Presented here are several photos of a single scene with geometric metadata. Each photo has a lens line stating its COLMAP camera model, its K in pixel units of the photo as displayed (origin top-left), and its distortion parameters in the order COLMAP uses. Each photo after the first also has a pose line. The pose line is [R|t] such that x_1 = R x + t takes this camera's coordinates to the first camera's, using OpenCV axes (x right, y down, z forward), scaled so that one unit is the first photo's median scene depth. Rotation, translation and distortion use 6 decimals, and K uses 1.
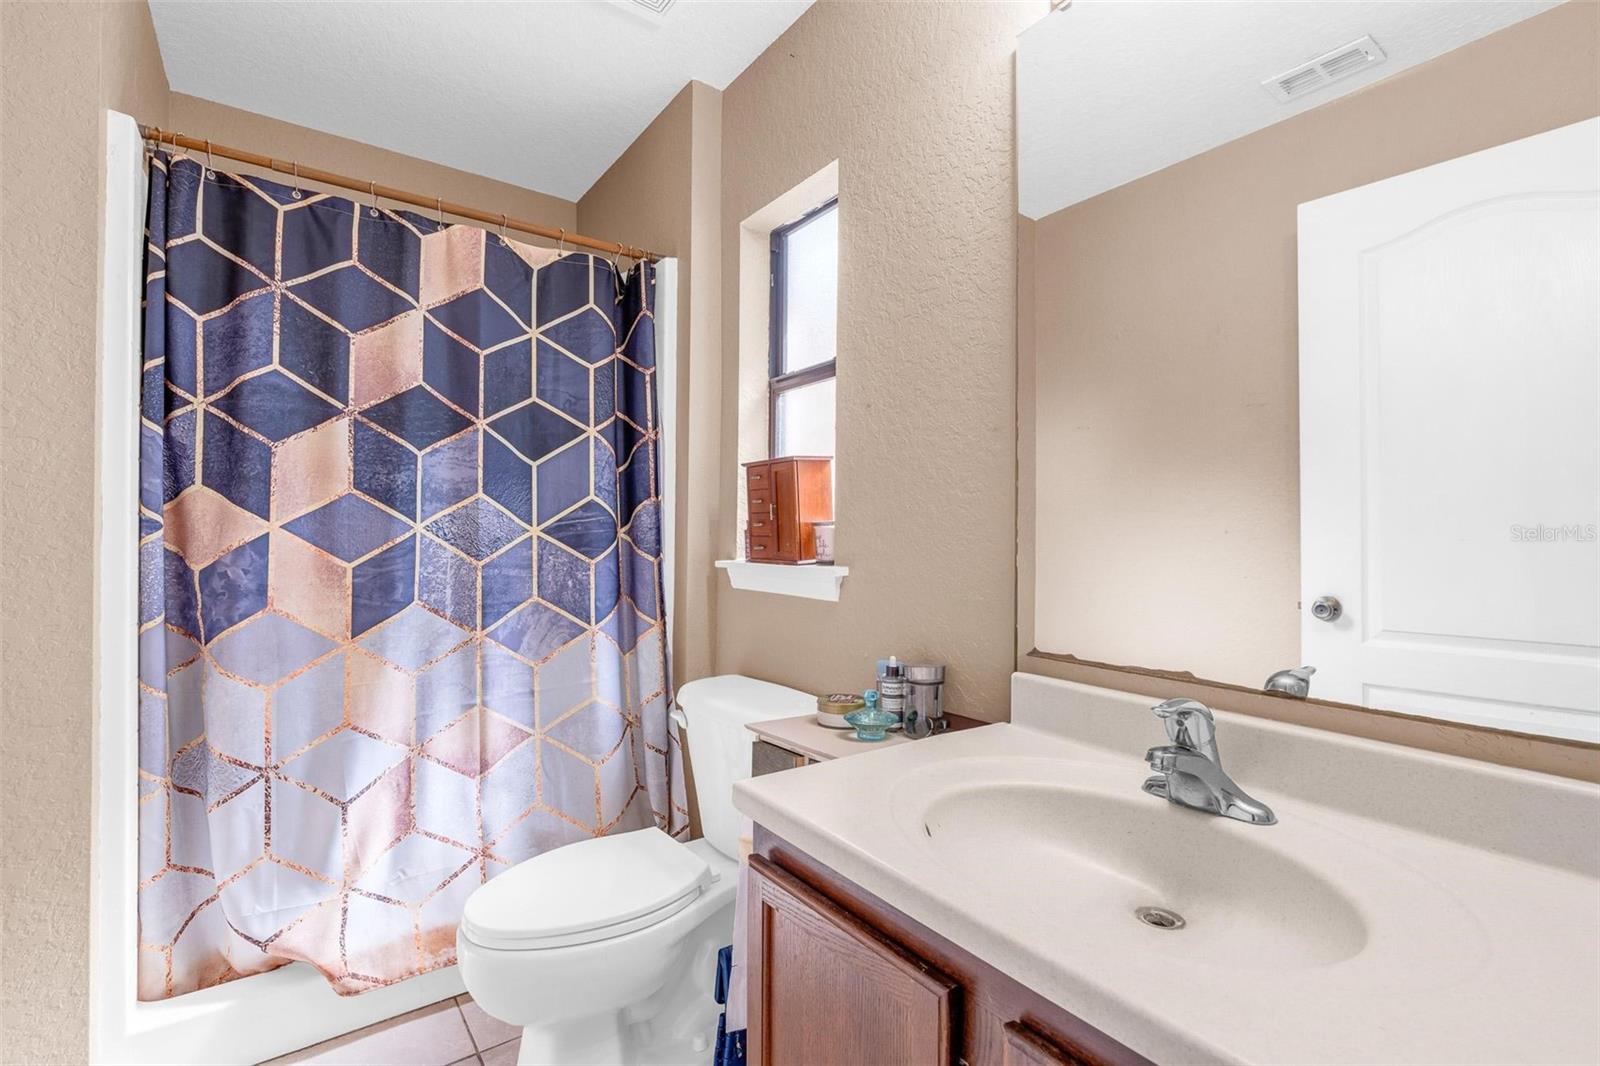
lens RADIAL K [[722.1, 0, 796.6], [0, 722.1, 530.8], [0, 0, 1]] dist [-0.011122, 0.003875]
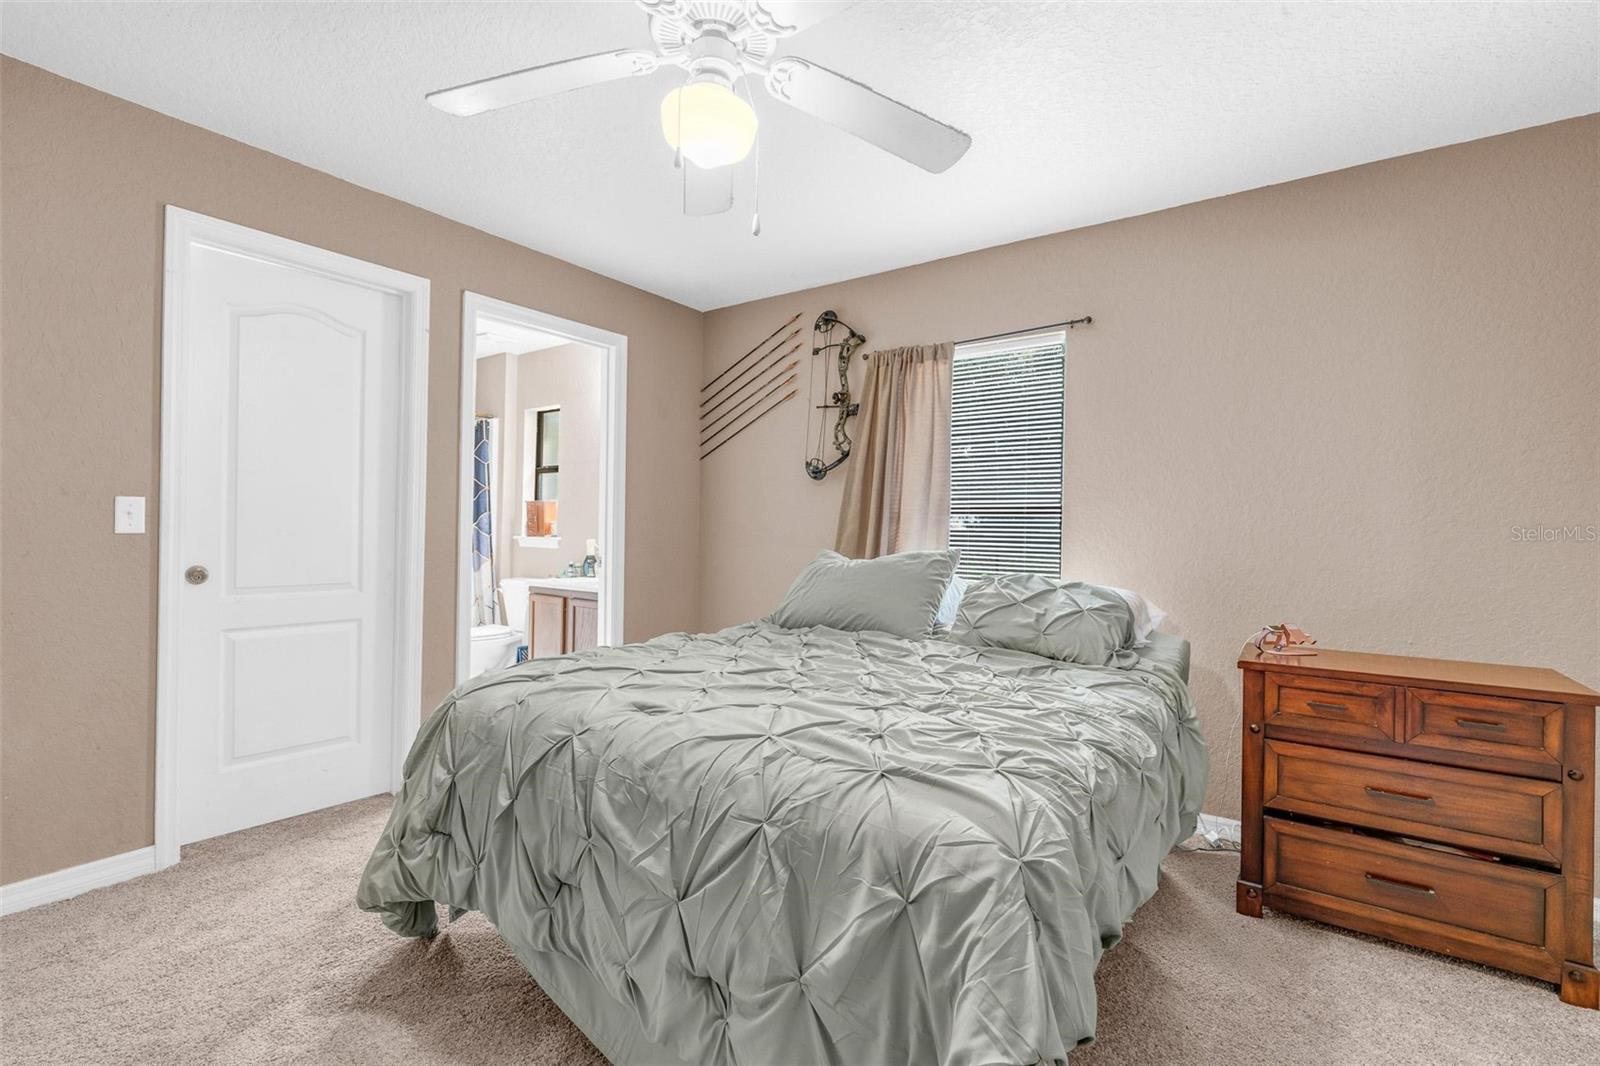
lens RADIAL K [[722.1, 0, 795.4], [0, 722.1, 521.1], [0, 0, 1]] dist [-0.011122, 0.003875]
pose [[0.953540, 0.013599, 0.300959, 0.081208], [-0.012828, 0.999907, -0.004539, -0.015730], [-0.300993, 0.000468, 0.953626, -1.886442]]
